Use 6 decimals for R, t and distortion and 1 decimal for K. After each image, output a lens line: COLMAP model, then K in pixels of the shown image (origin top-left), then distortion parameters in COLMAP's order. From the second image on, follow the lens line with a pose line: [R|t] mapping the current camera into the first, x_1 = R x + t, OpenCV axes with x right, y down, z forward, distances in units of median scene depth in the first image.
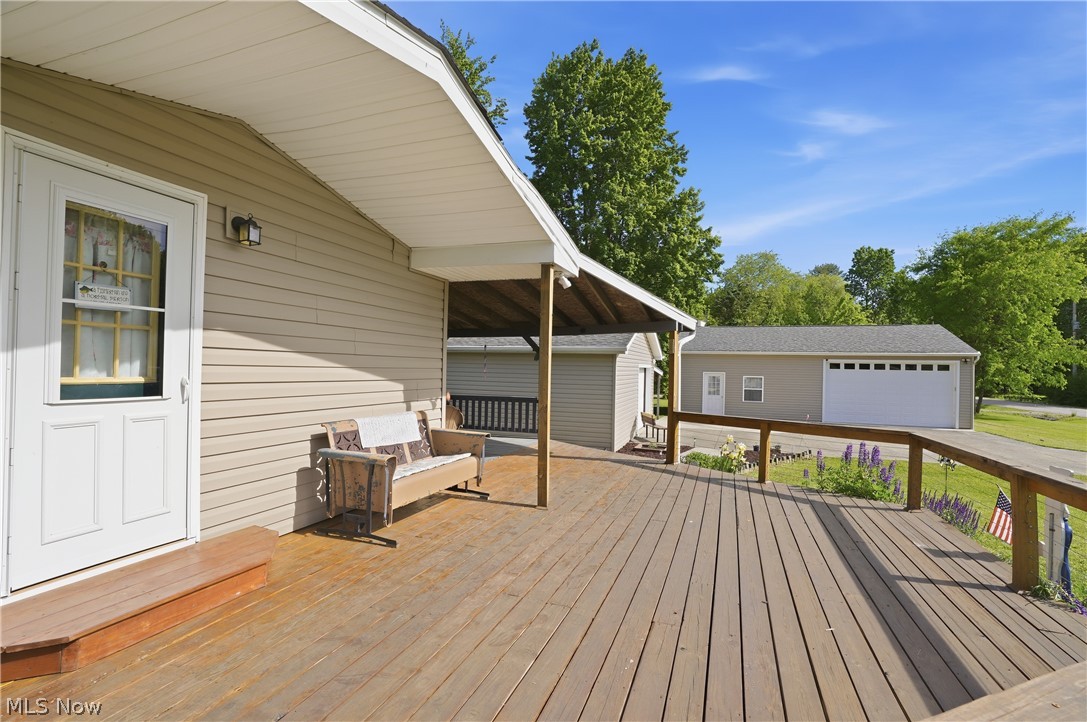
lens RADIAL K [[505.5, 0, 549.2], [0, 505.5, 366.9], [0, 0, 1]] dist [-0.067983, 0.030707]
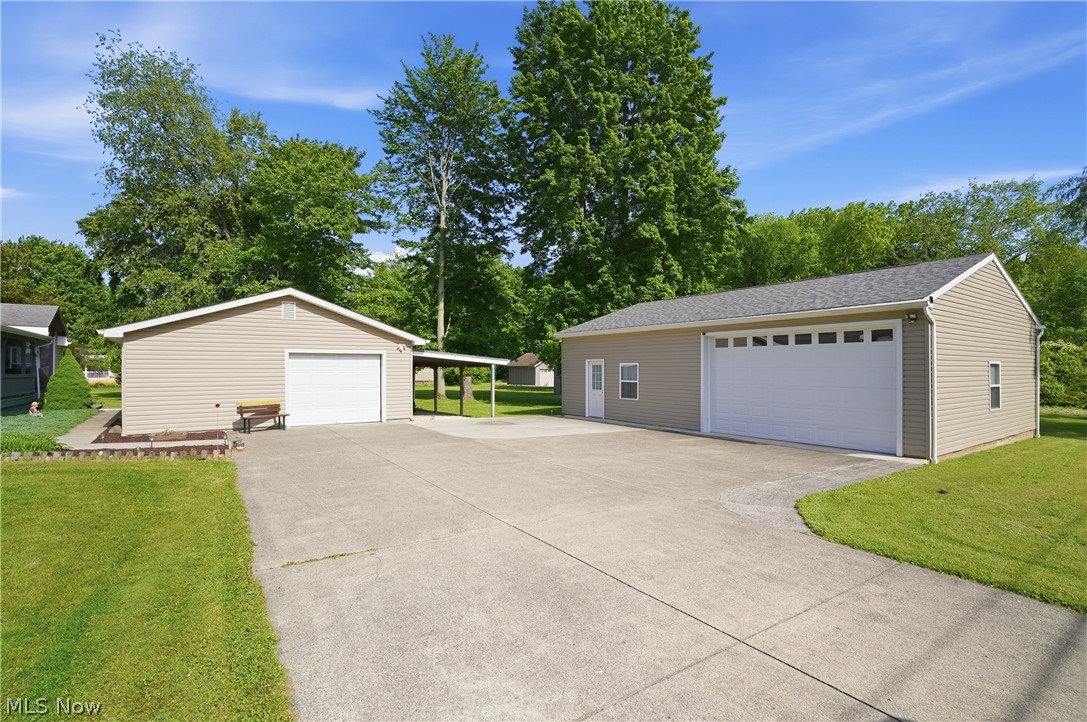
lens RADIAL K [[505.5, 0, 549.2], [0, 505.5, 366.9], [0, 0, 1]] dist [-0.067983, 0.030707]
pose [[0.836575, -0.022067, -0.547408, 0.741410], [0.018079, 0.999756, -0.012674, 0.032696], [0.547555, 0.000706, 0.836770, 0.354361]]
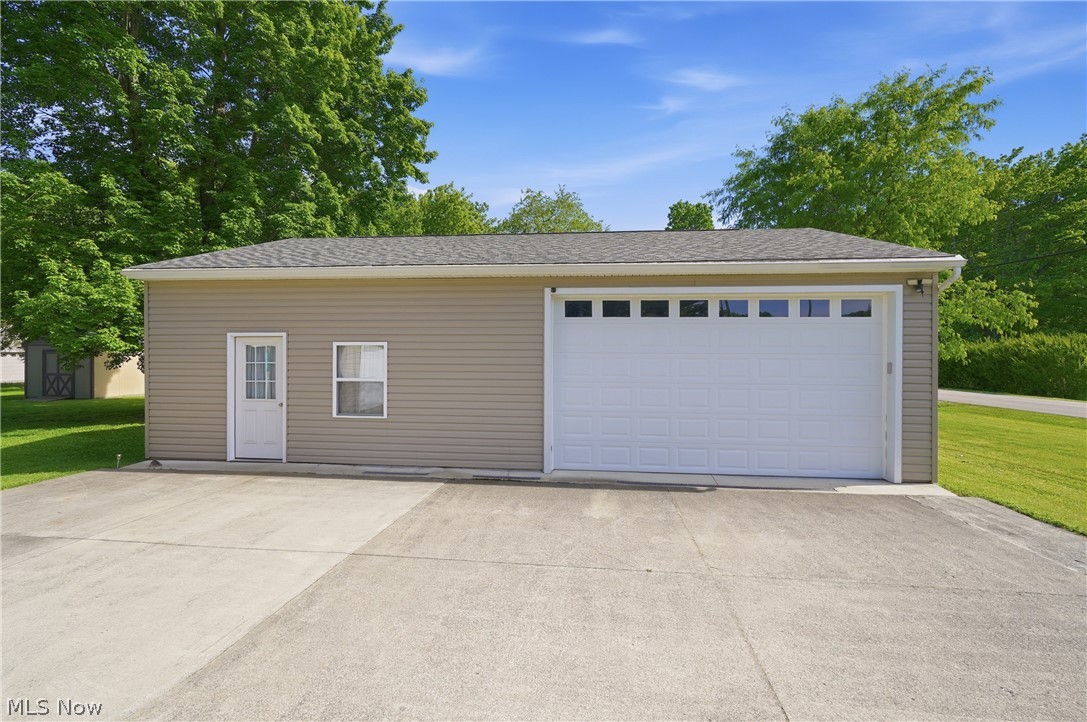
lens RADIAL K [[501.4, 0, 540.5], [0, 501.4, 359.3], [0, 0, 1]] dist [-0.012600, 0.000917]
pose [[0.959872, -0.016890, 0.279931, 0.452537], [0.012700, 0.999779, 0.016775, 0.027665], [-0.280152, -0.012547, 0.959874, 0.669739]]
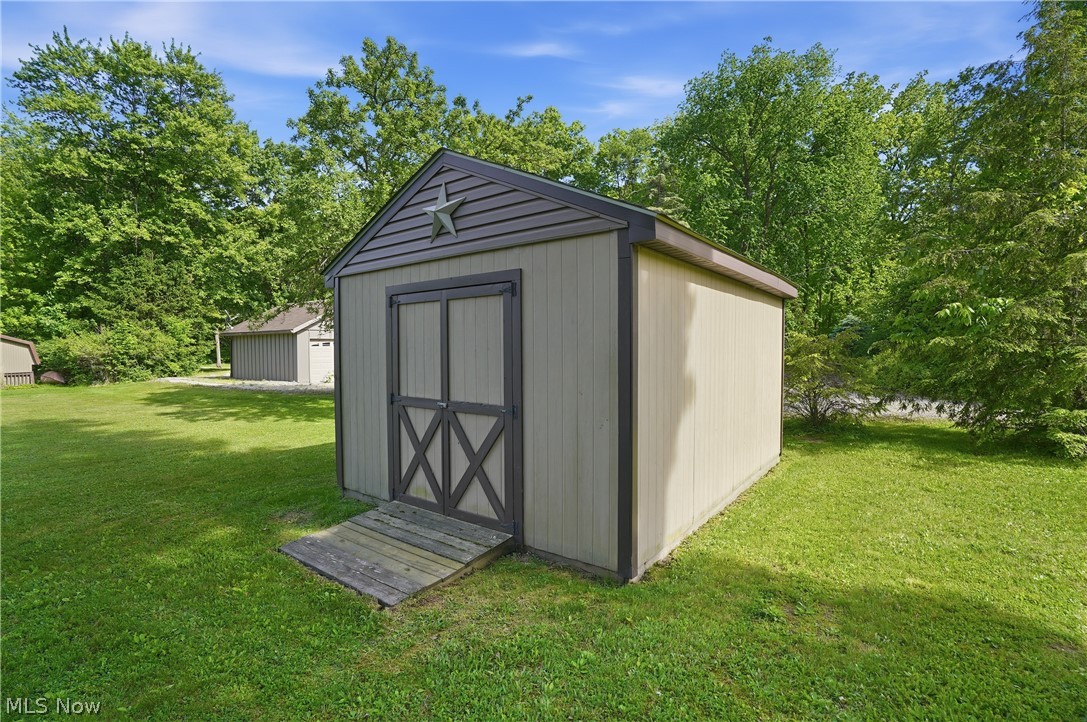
lens RADIAL K [[505.5, 0, 549.2], [0, 505.5, 366.9], [0, 0, 1]] dist [-0.067983, 0.030707]
pose [[0.978698, -0.014478, -0.204795, -0.120309], [0.022351, 0.999095, 0.036182, 0.040318], [0.204085, -0.039989, 0.978136, 1.714059]]
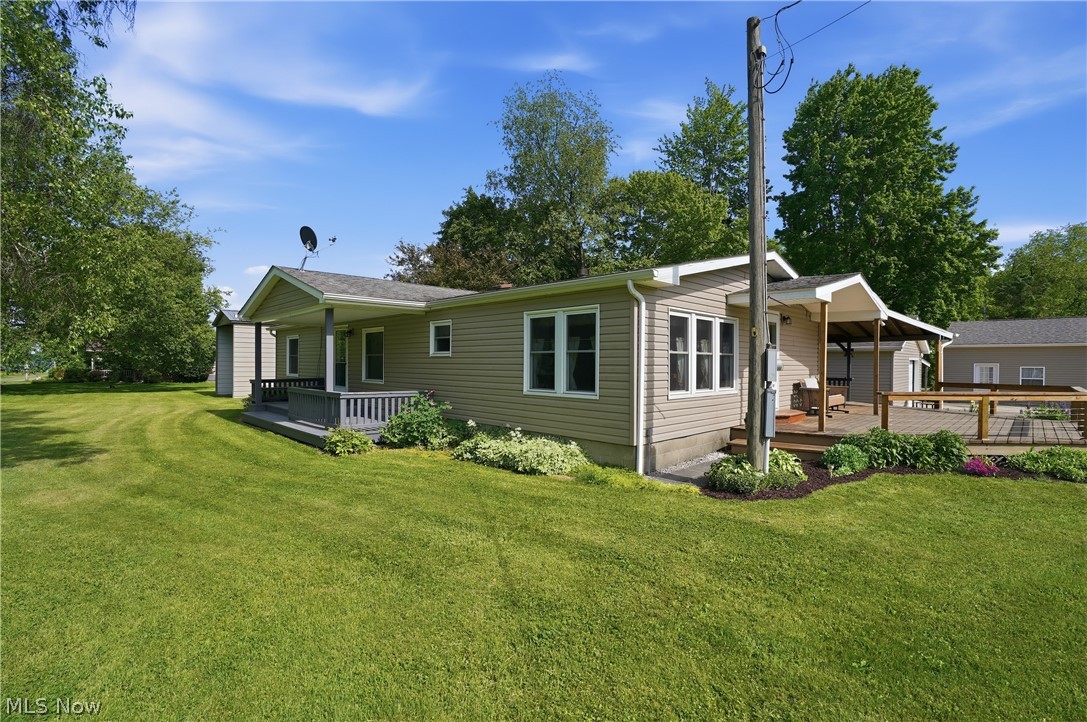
lens RADIAL K [[505.5, 0, 549.2], [0, 505.5, 366.9], [0, 0, 1]] dist [-0.067983, 0.030707]
pose [[0.905918, -0.011016, -0.423310, -0.094855], [0.013821, 0.999898, 0.003558, 0.001213], [0.423228, -0.009073, 0.905978, -0.408530]]
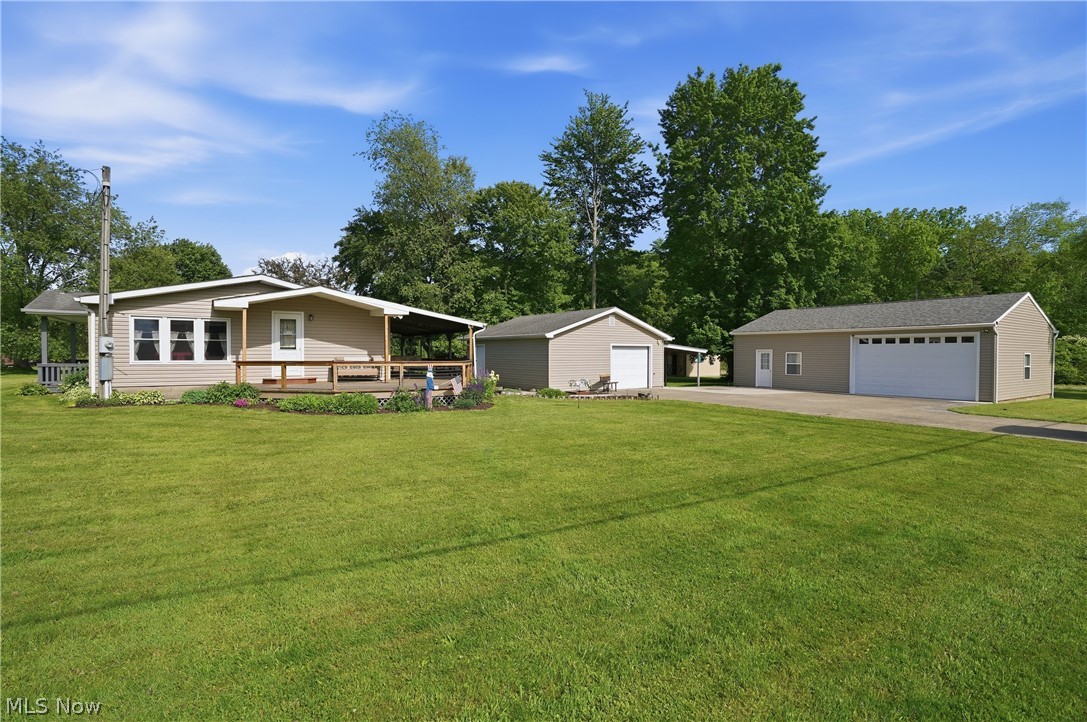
lens RADIAL K [[509.2, 0, 550.9], [0, 509.2, 367.8], [0, 0, 1]] dist [-0.061376, 0.028071]
pose [[0.824864, -0.001826, -0.565329, 0.629752], [0.014482, 0.999735, 0.017901, 0.026541], [0.565146, -0.022953, 0.824671, -0.271119]]
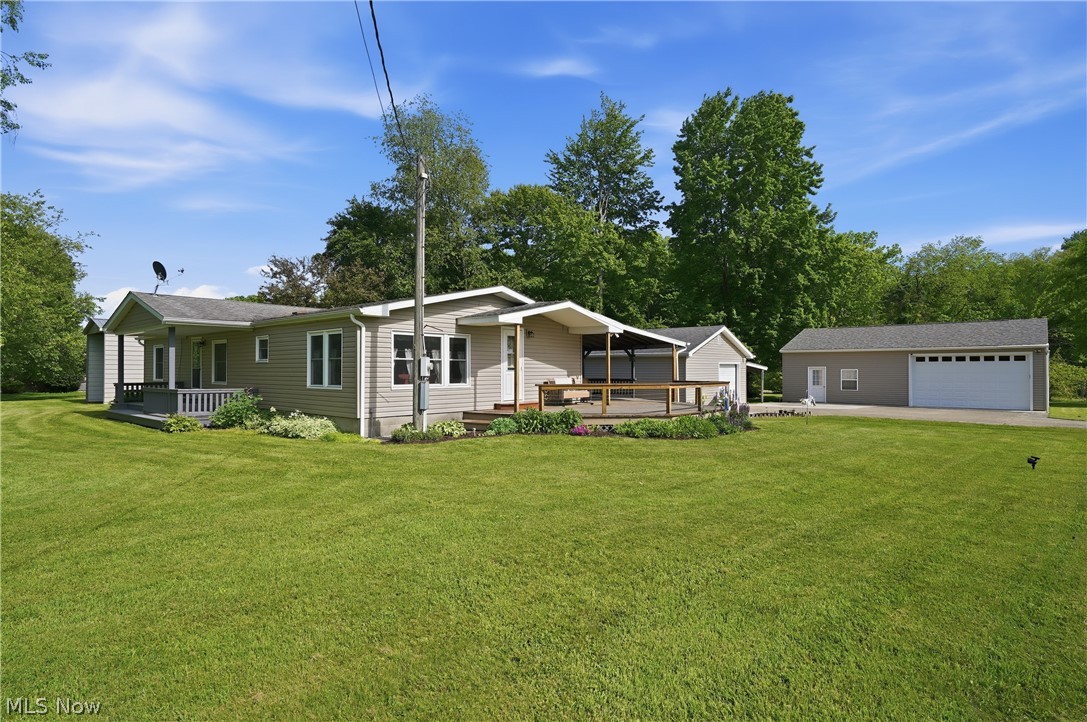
lens RADIAL K [[568.0, 0, 549.4], [0, 568.0, 367.2], [0, 0, 1]] dist [-0.055233, 0.033874]
pose [[0.940986, -0.021746, -0.337745, 0.190298], [0.020130, 0.999763, -0.008287, 0.010613], [0.337846, 0.001000, 0.941201, -0.563686]]
